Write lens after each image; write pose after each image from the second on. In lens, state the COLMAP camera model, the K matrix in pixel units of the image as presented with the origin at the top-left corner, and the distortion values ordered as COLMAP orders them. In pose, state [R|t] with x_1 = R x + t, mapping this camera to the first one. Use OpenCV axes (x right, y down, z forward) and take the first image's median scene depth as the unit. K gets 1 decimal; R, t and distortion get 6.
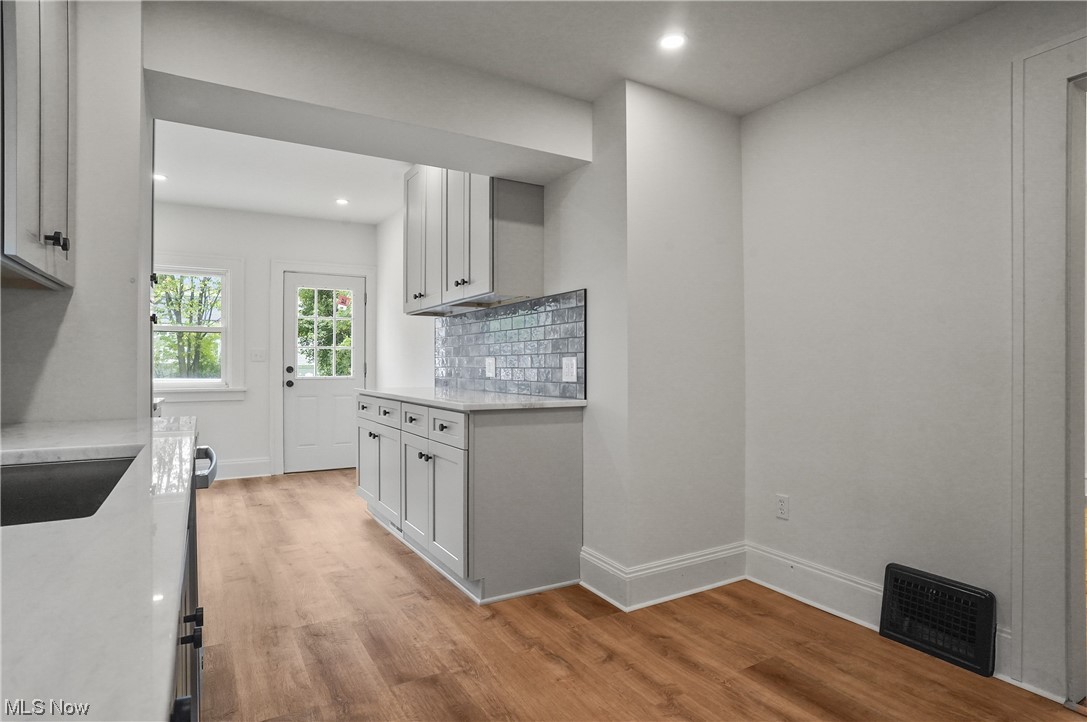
lens RADIAL K [[573.2, 0, 539.6], [0, 573.2, 371.3], [0, 0, 1]] dist [-0.047056, 0.003062]
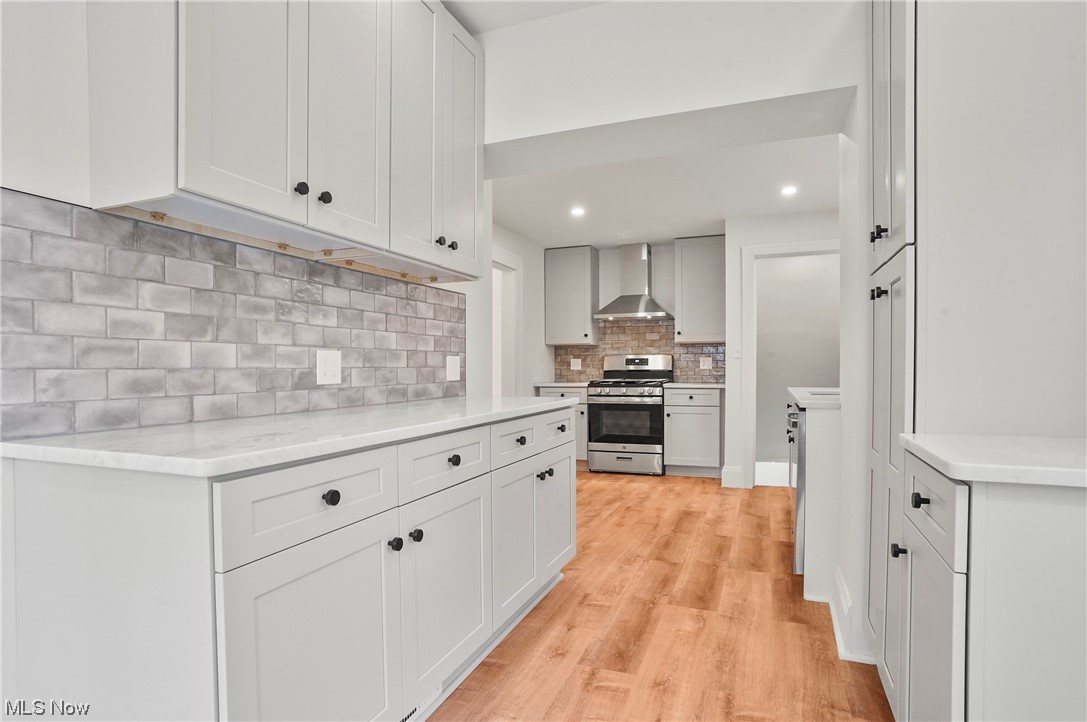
lens RADIAL K [[580.2, 0, 543.1], [0, 580.2, 369.6], [0, 0, 1]] dist [-0.082697, 0.044888]
pose [[-0.611160, -0.001331, 0.791506, -0.685485], [0.011756, 0.999873, 0.010759, -0.008118], [-0.791420, 0.015880, -0.611066, 1.203214]]
